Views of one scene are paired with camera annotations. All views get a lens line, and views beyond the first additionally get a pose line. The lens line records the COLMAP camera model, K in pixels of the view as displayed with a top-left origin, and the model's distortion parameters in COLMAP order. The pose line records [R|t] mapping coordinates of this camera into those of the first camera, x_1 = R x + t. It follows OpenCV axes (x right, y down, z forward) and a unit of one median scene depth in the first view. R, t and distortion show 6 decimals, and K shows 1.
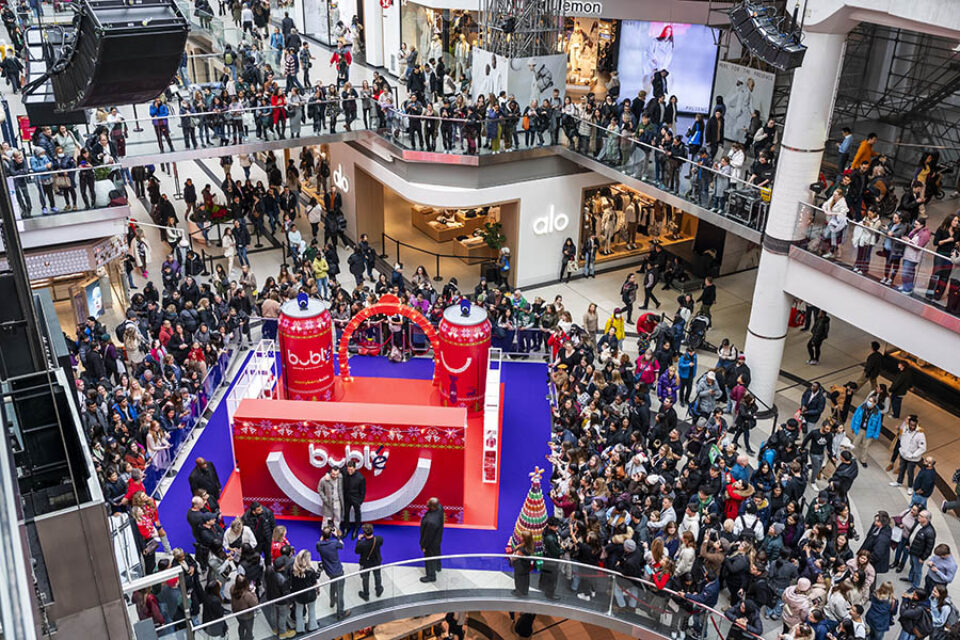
lens RADIAL K [[890.9, 0, 481.0], [0, 890.9, 320.7], [0, 0, 1]] dist [-0.008986, 0.000000]
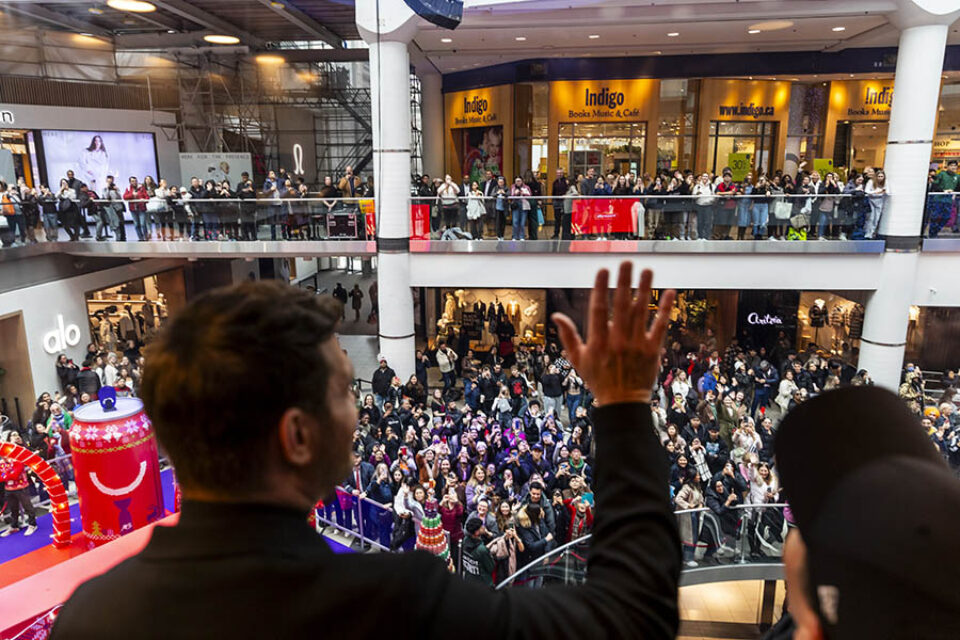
lens RADIAL K [[636.9, 0, 477.6], [0, 636.9, 319.8], [0, 0, 1]] dist [0.031118, -0.007351]
pose [[0.550264, -0.217360, 0.806204, -0.197389], [0.391818, 0.919837, -0.019434, 0.040923], [-0.737352, 0.326579, 0.591319, 0.365427]]
